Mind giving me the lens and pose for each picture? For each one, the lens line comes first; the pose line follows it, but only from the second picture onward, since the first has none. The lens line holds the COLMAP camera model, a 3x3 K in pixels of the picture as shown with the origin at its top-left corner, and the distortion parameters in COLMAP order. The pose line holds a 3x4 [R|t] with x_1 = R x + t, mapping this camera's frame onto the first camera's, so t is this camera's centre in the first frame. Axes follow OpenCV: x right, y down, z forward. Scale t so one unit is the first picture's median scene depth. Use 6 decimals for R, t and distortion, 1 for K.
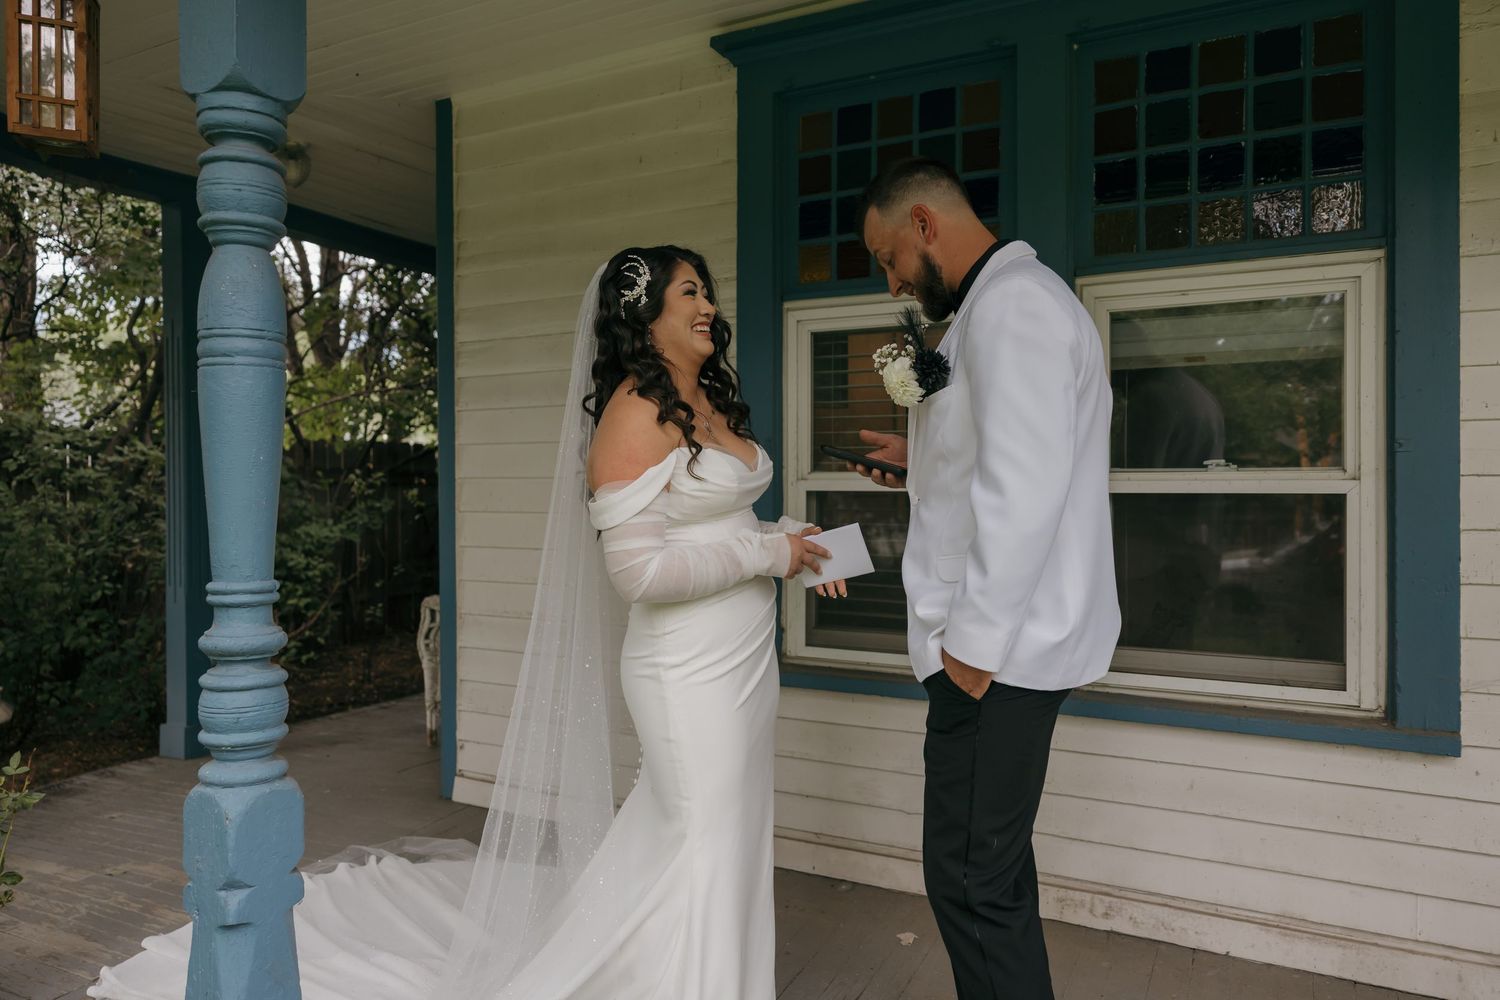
lens RADIAL K [[1057.8, 0, 750.0], [0, 1057.8, 500.0], [0, 0, 1]] dist [0.000325, -0.000166]
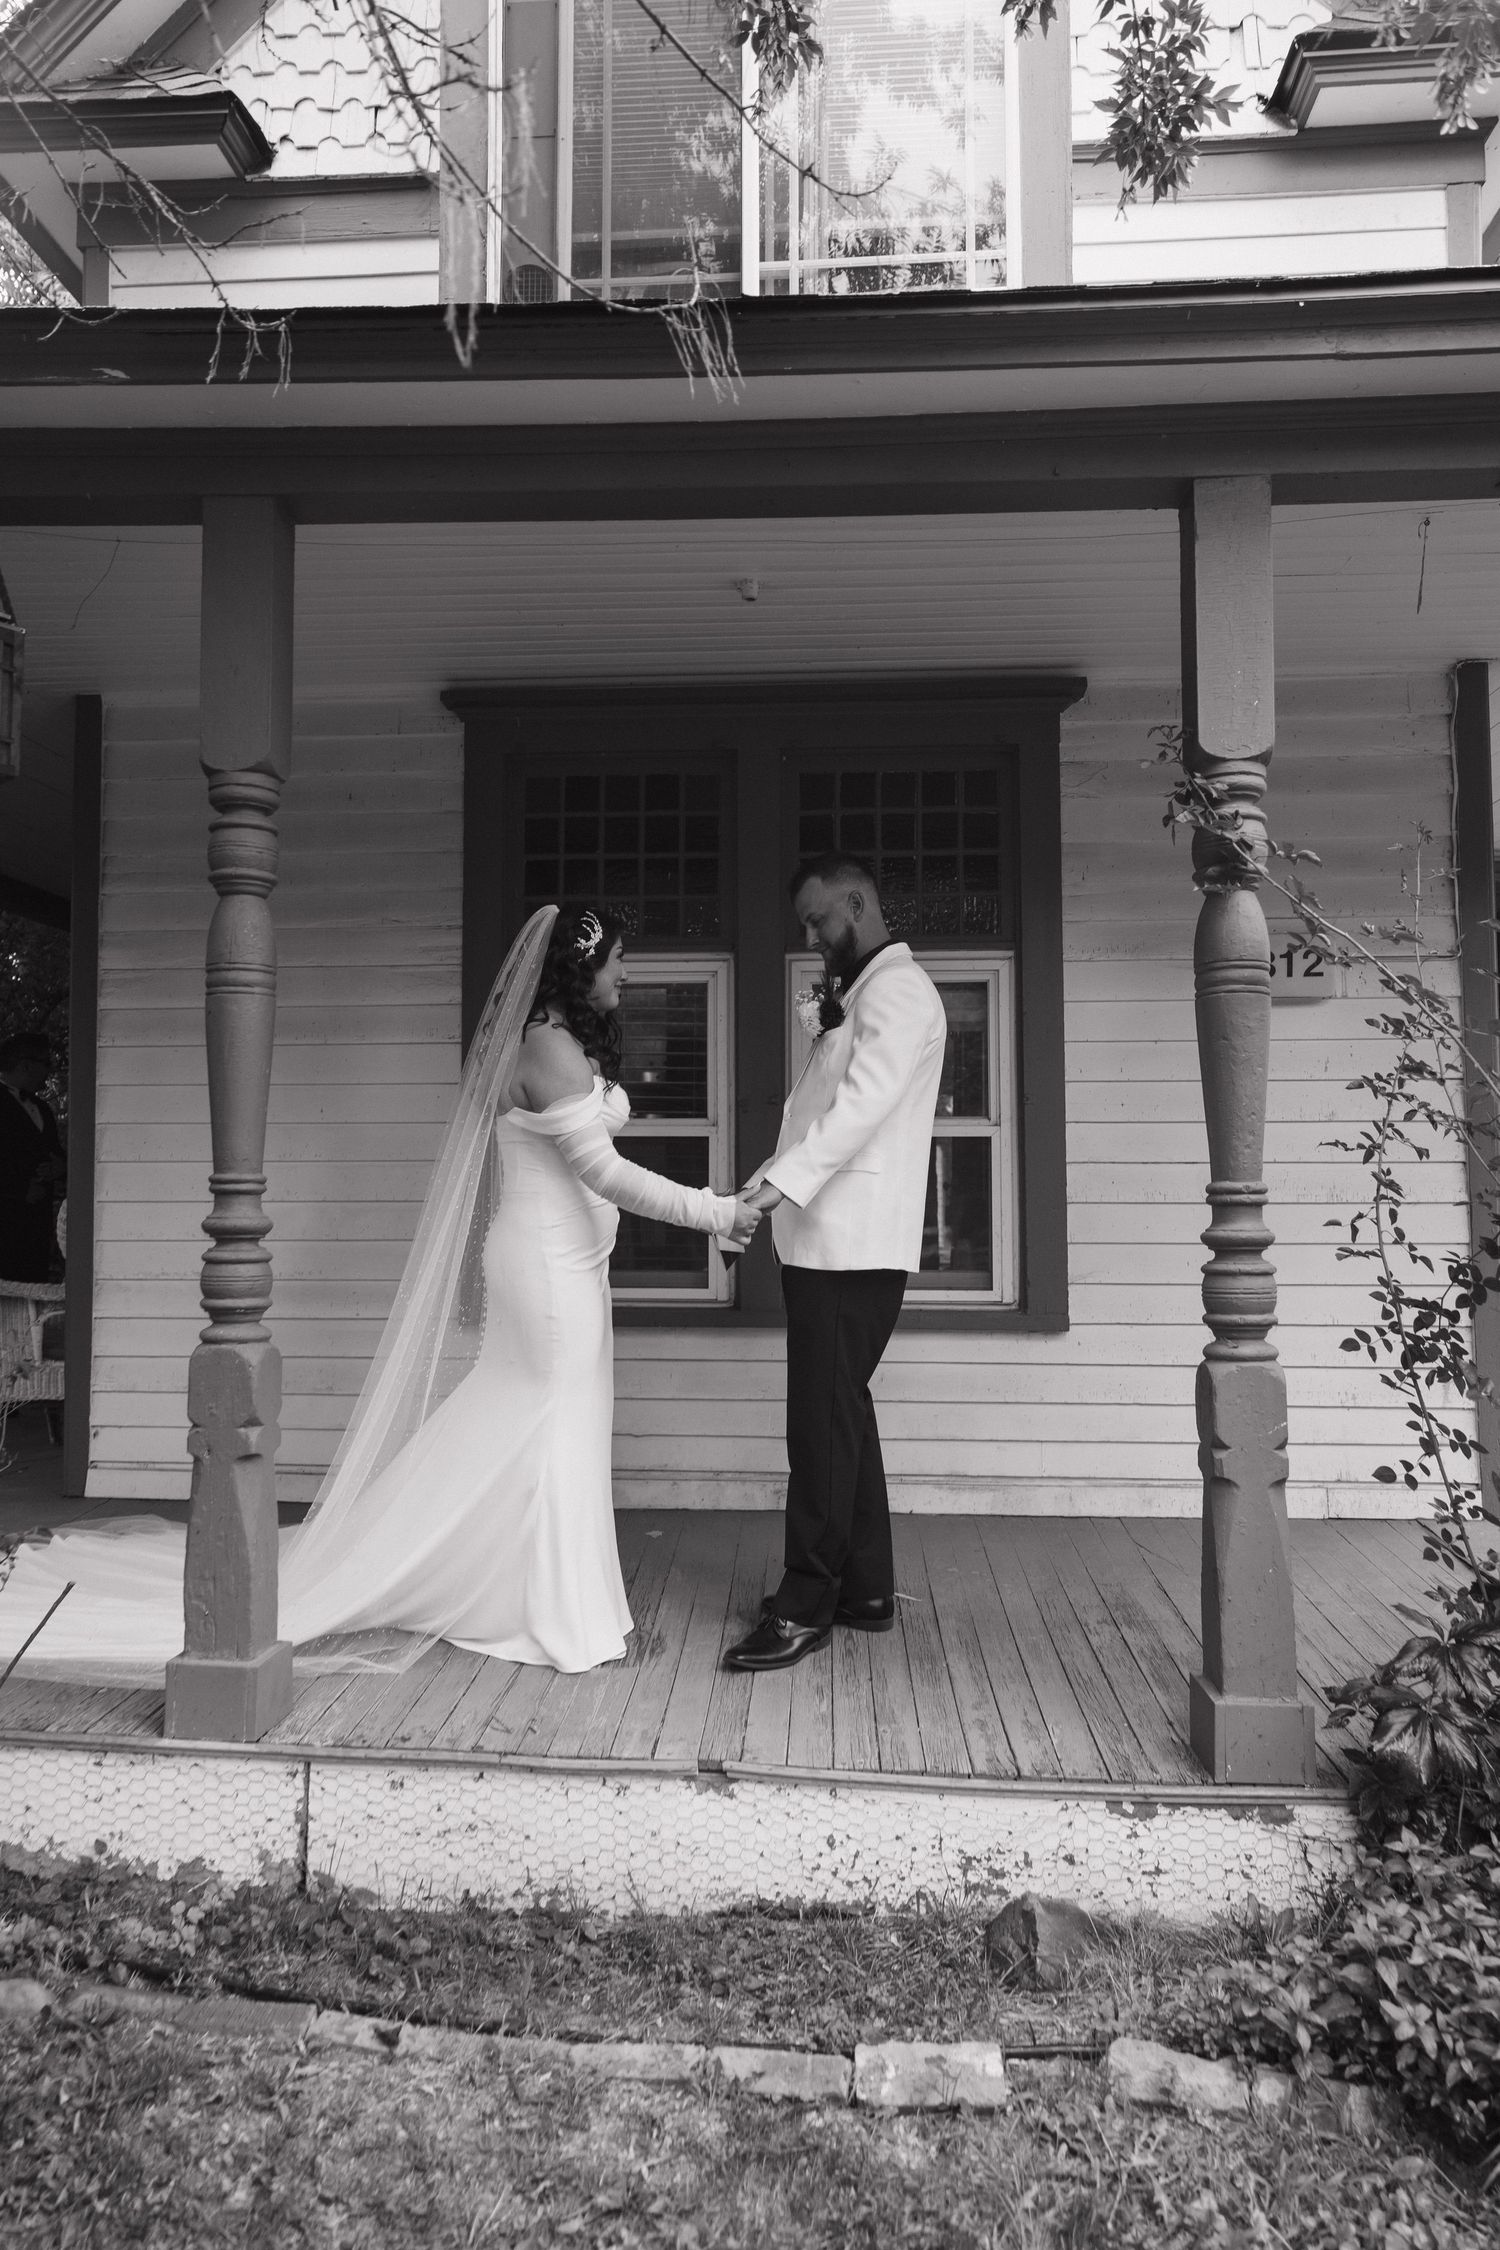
lens RADIAL K [[1575.7, 0, 743.2], [0, 1575.7, 1141.0], [0, 0, 1]] dist [-0.001070, 0.003738]
pose [[0.907839, 0.016832, 0.418981, -0.476055], [0.005223, 0.998663, -0.051438, 0.089426], [-0.419286, 0.048885, 0.906537, -0.567294]]
